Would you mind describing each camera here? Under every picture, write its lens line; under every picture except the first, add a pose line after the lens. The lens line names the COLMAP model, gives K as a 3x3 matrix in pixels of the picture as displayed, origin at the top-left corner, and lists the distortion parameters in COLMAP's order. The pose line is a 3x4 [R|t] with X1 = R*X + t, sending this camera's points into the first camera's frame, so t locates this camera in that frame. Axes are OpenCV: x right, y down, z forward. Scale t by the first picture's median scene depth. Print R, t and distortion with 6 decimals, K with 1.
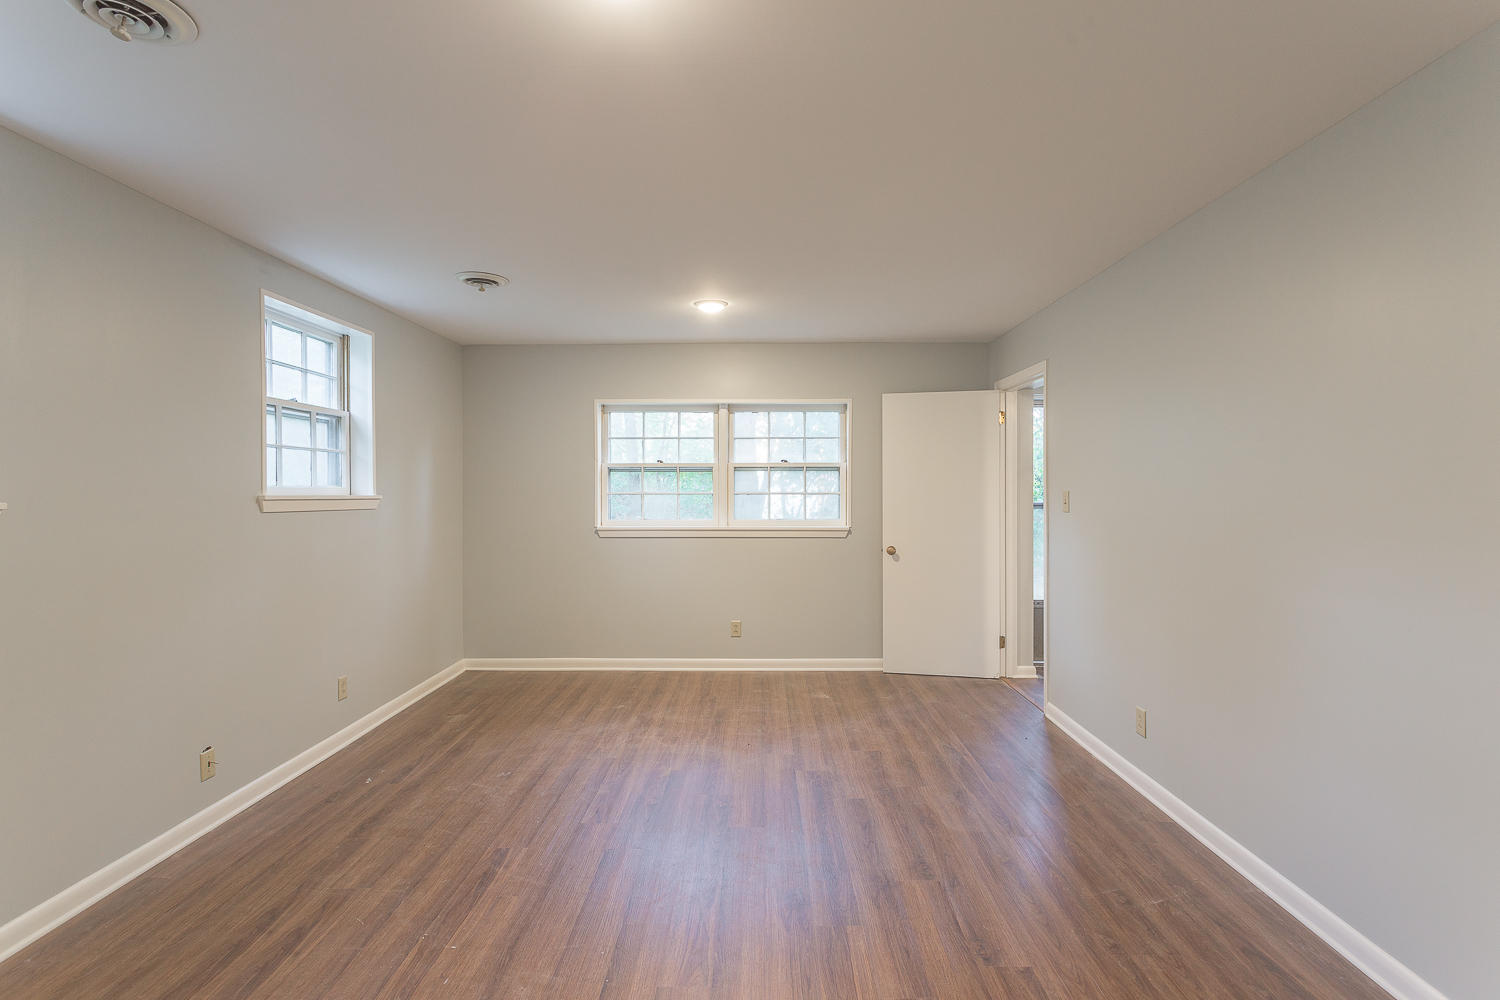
lens RADIAL K [[711.1, 0, 751.3], [0, 711.1, 492.4], [0, 0, 1]] dist [-0.000352, 0.001529]
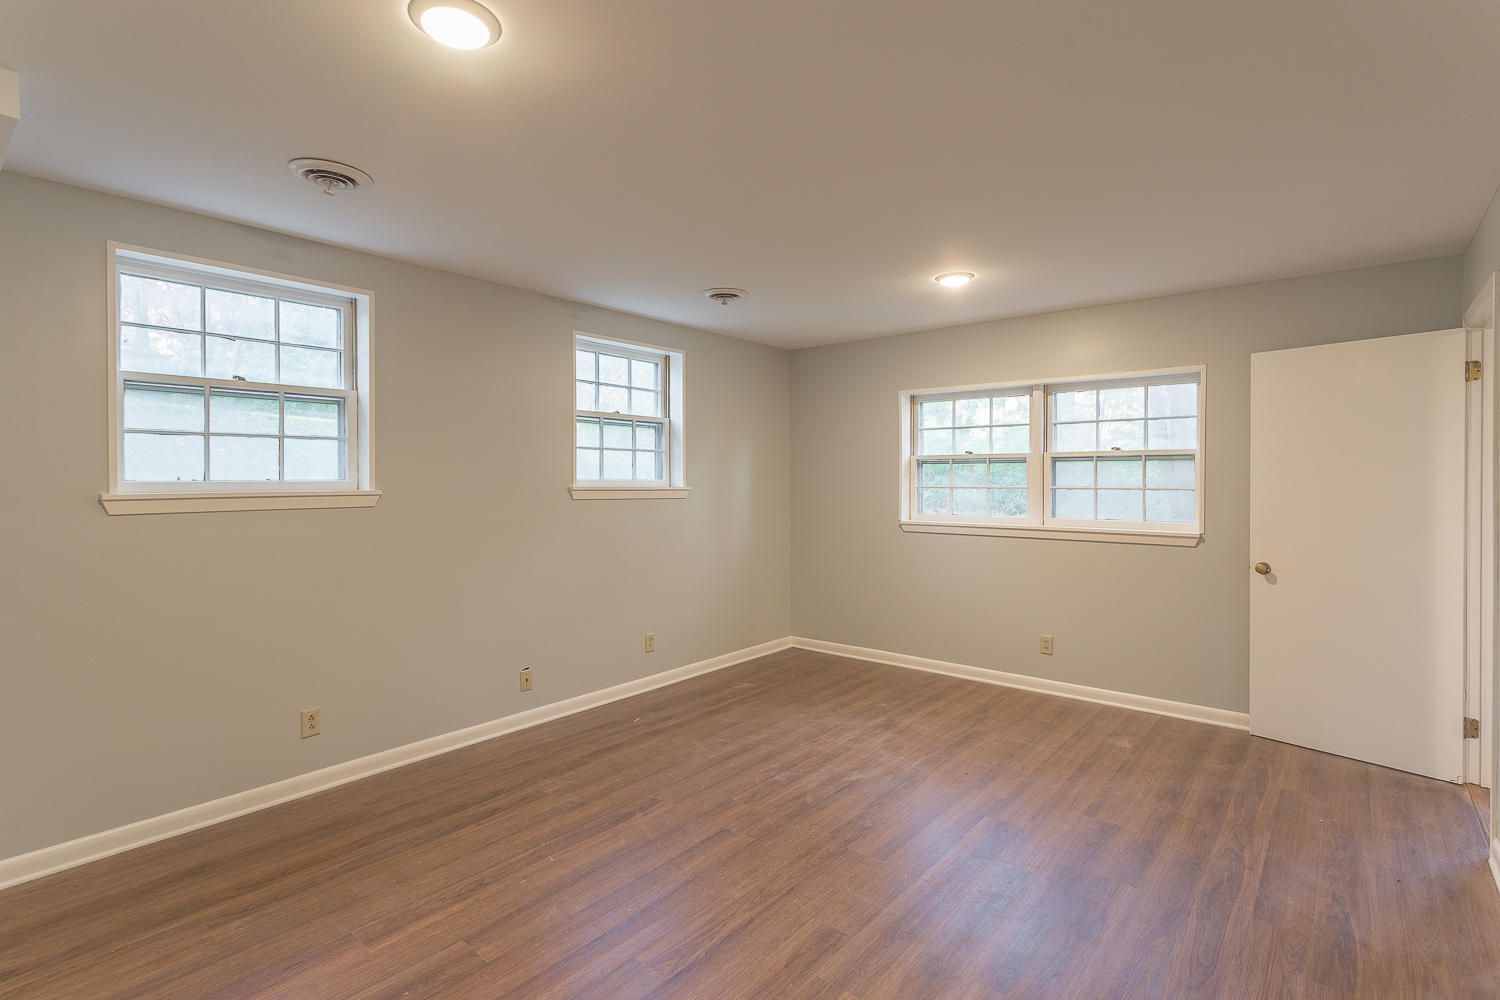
lens RADIAL K [[711.1, 0, 751.3], [0, 711.1, 492.4], [0, 0, 1]] dist [-0.000352, 0.001529]
pose [[0.778353, 0.012688, -0.627699, 0.304242], [-0.005340, 0.999893, 0.013590, -0.003750], [0.627804, -0.007225, 0.778338, 0.136444]]
